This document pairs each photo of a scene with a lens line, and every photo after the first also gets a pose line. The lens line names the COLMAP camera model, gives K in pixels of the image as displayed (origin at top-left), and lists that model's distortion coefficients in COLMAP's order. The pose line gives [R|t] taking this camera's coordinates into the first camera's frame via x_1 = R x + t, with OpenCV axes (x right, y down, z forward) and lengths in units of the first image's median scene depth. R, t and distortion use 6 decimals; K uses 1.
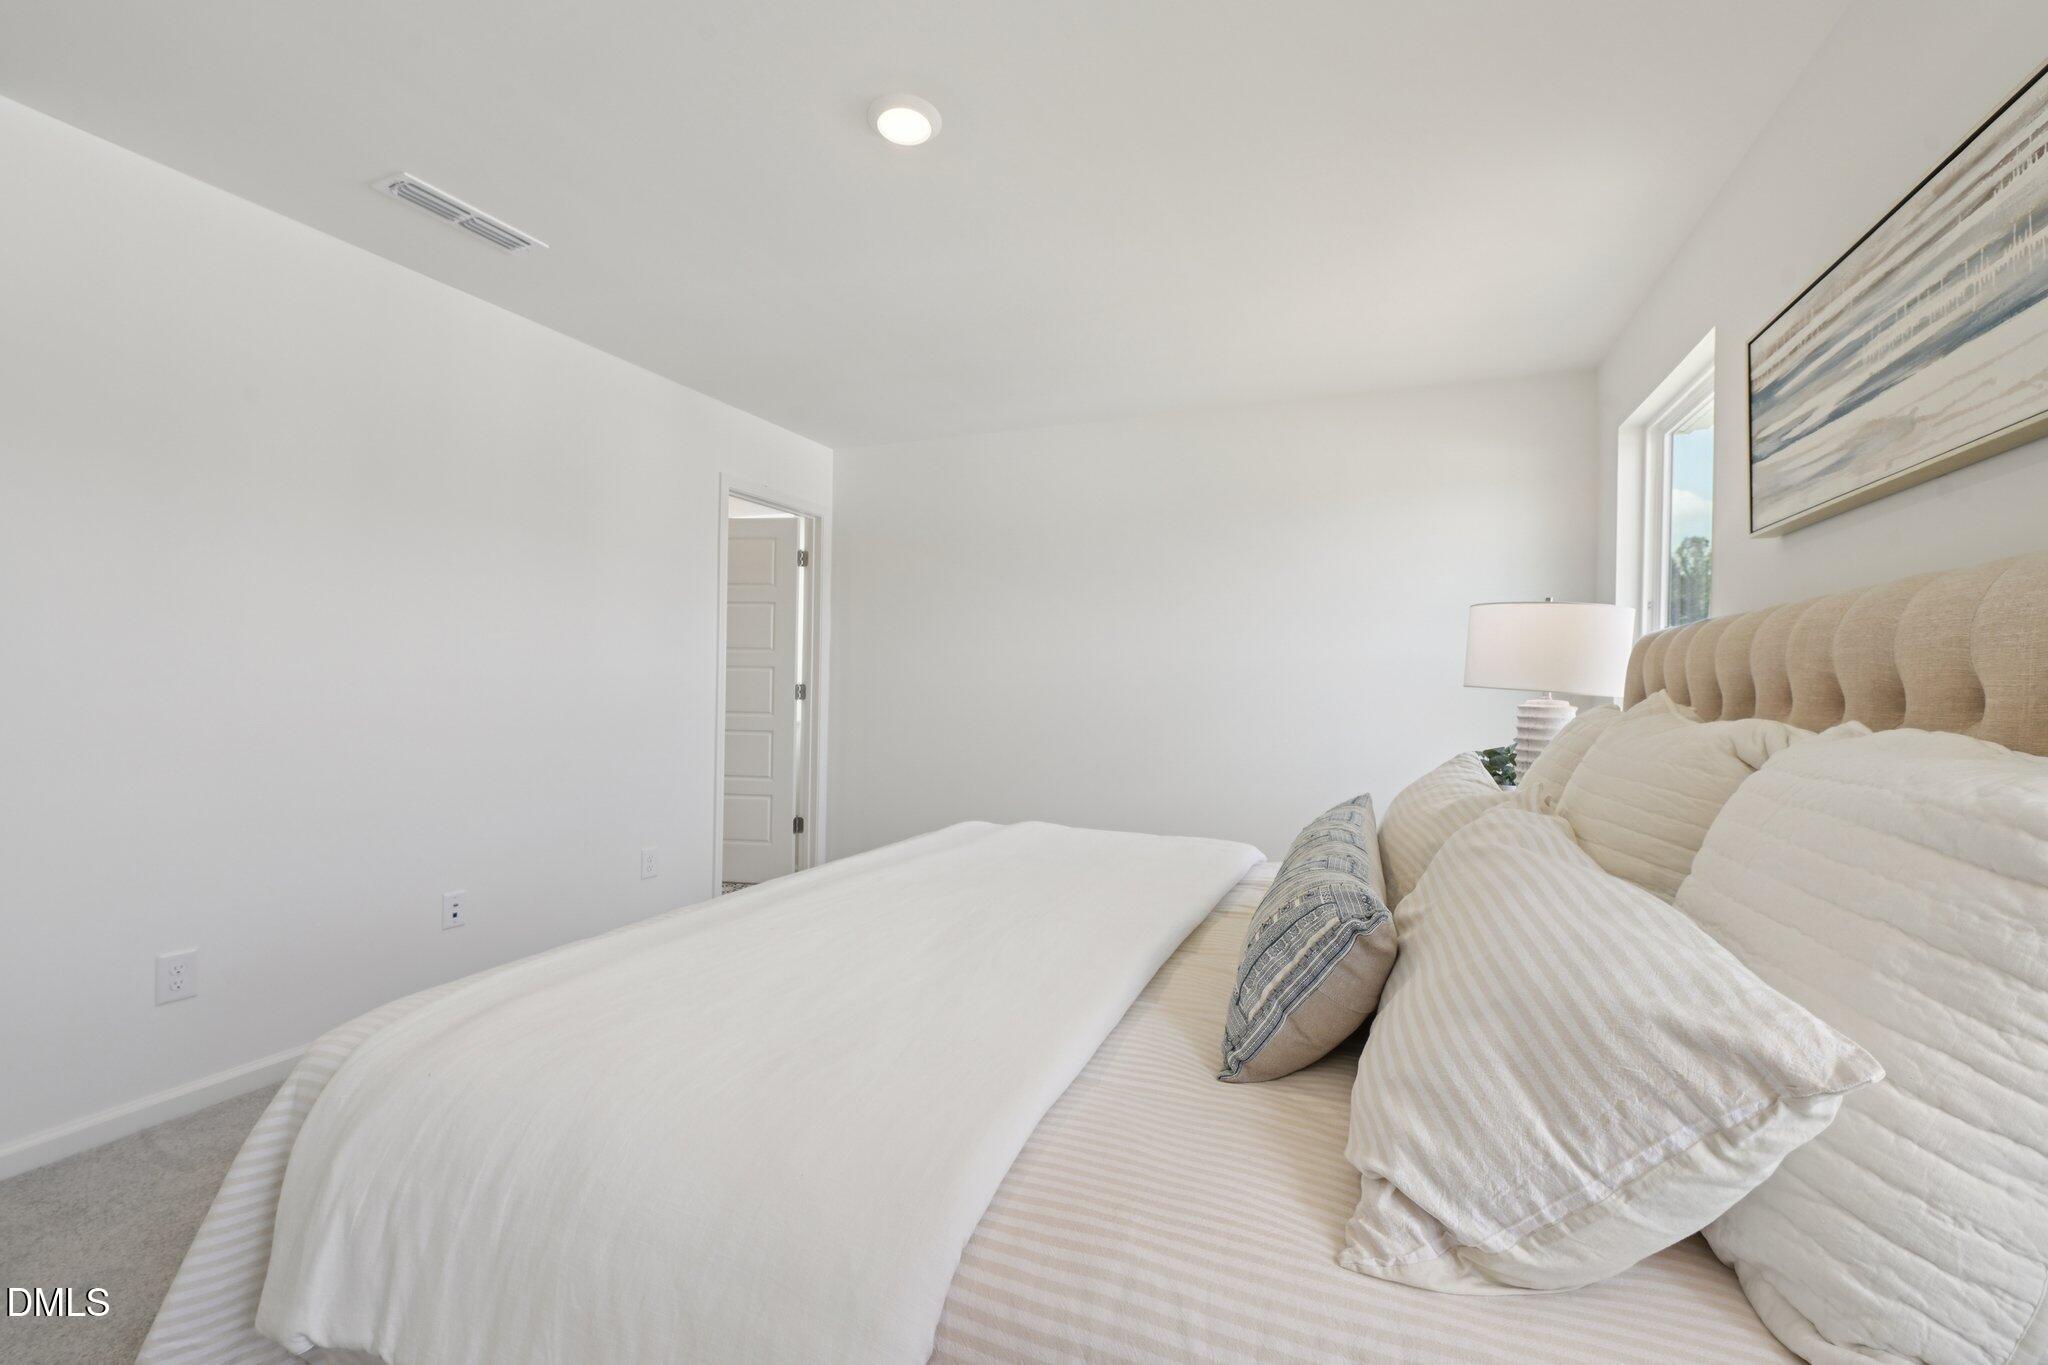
lens RADIAL K [[801.4, 0, 1024.0], [0, 801.4, 682.5], [0, 0, 1]] dist [-0.022966, -0.000074]
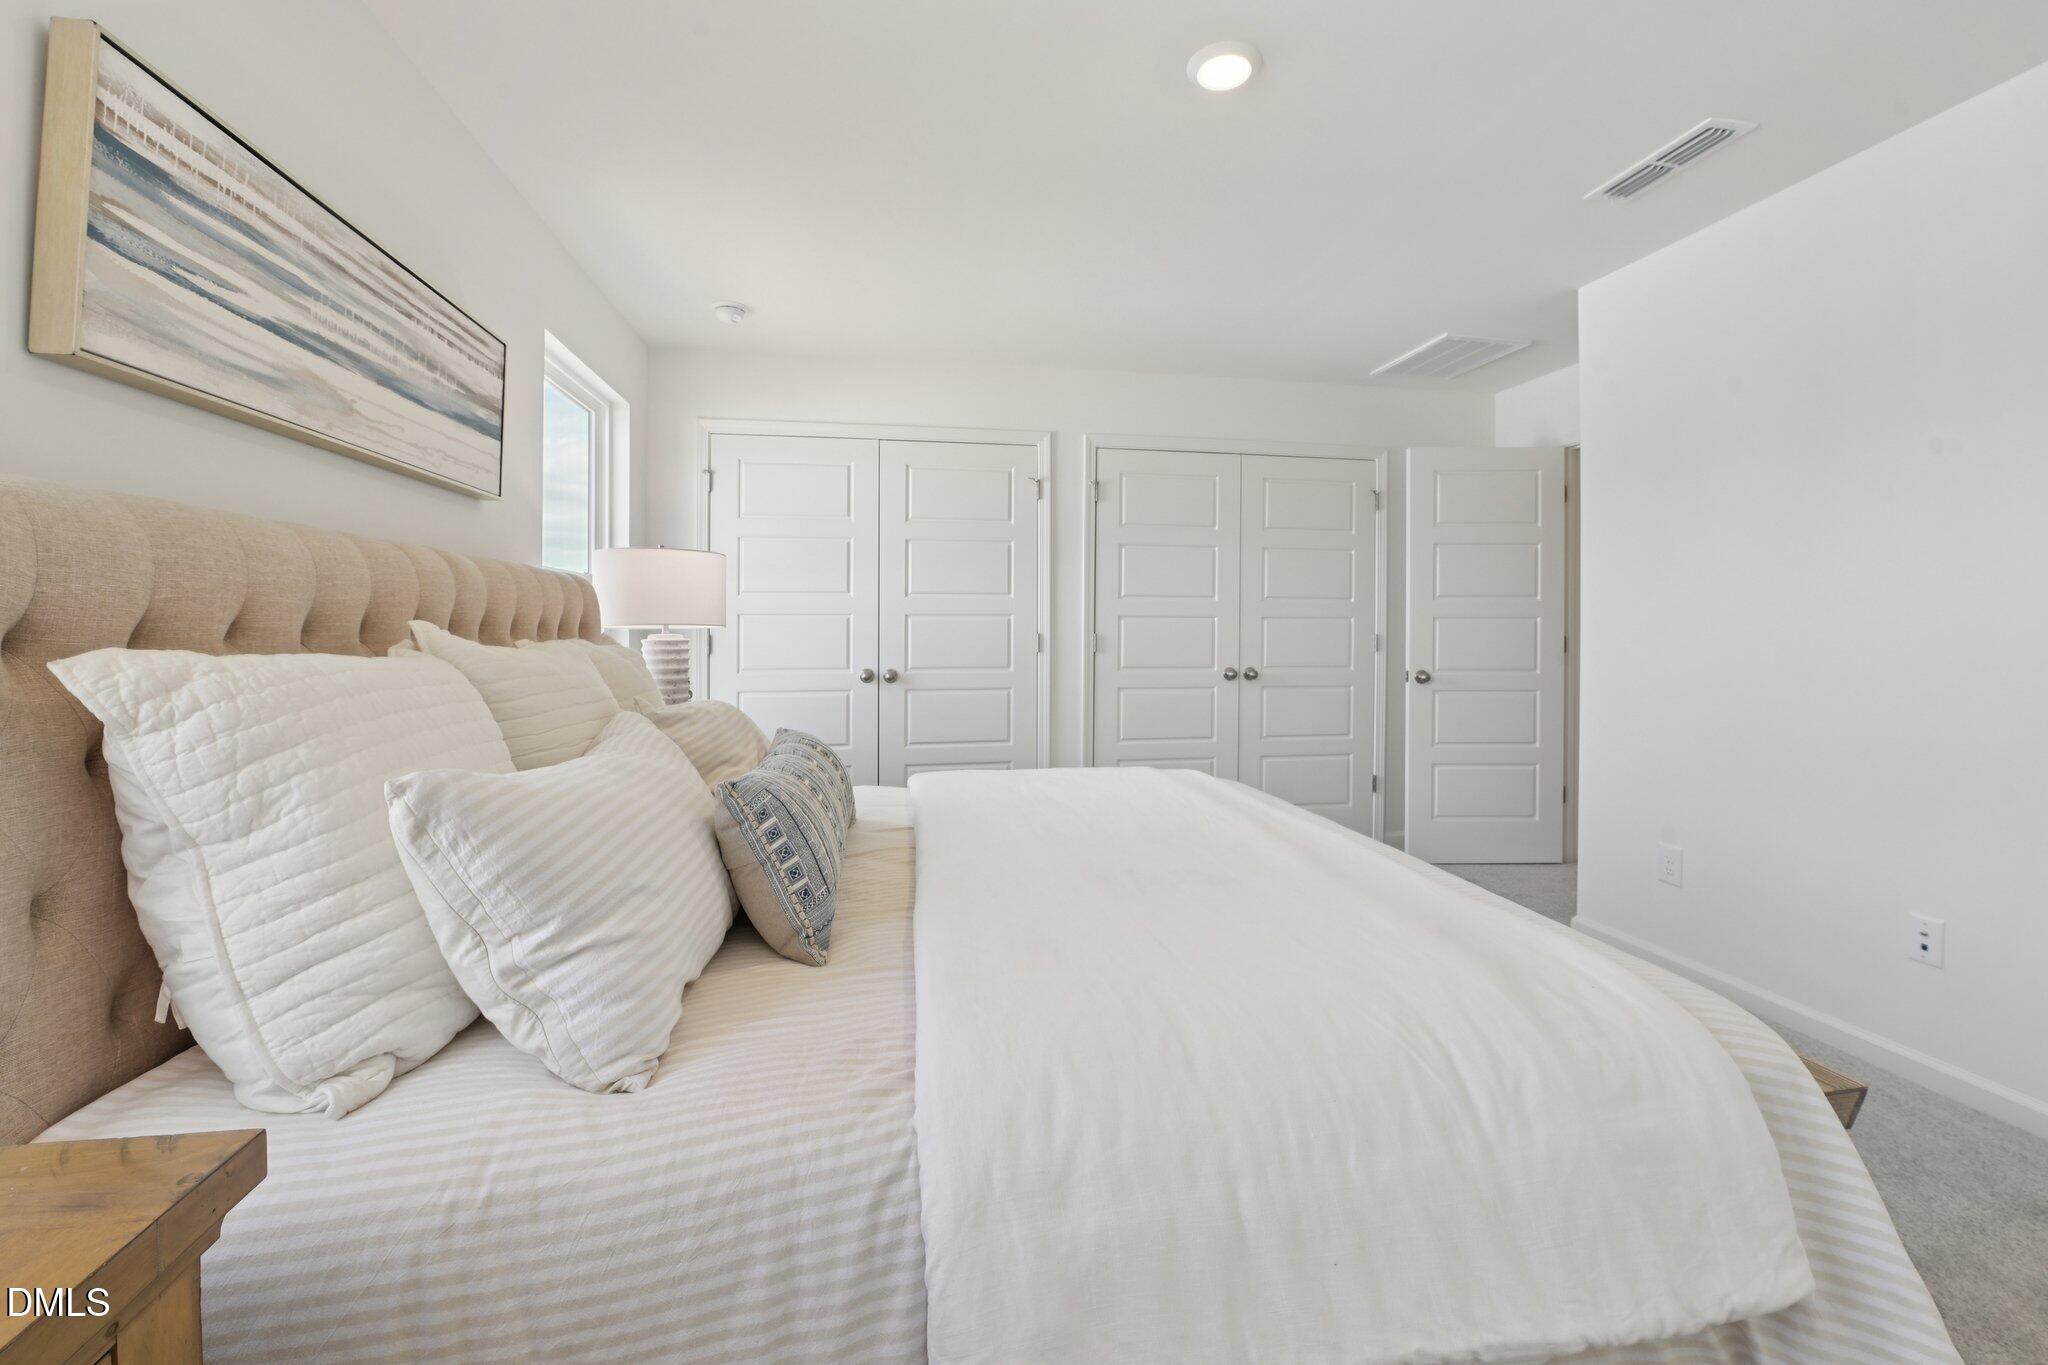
lens RADIAL K [[801.4, 0, 1024.0], [0, 801.4, 682.5], [0, 0, 1]] dist [-0.022966, -0.000074]
pose [[-0.827562, 0.022889, -0.560908, 0.828604], [-0.013221, 0.998097, 0.060235, 0.009929], [0.561219, 0.057264, -0.825684, 2.281013]]
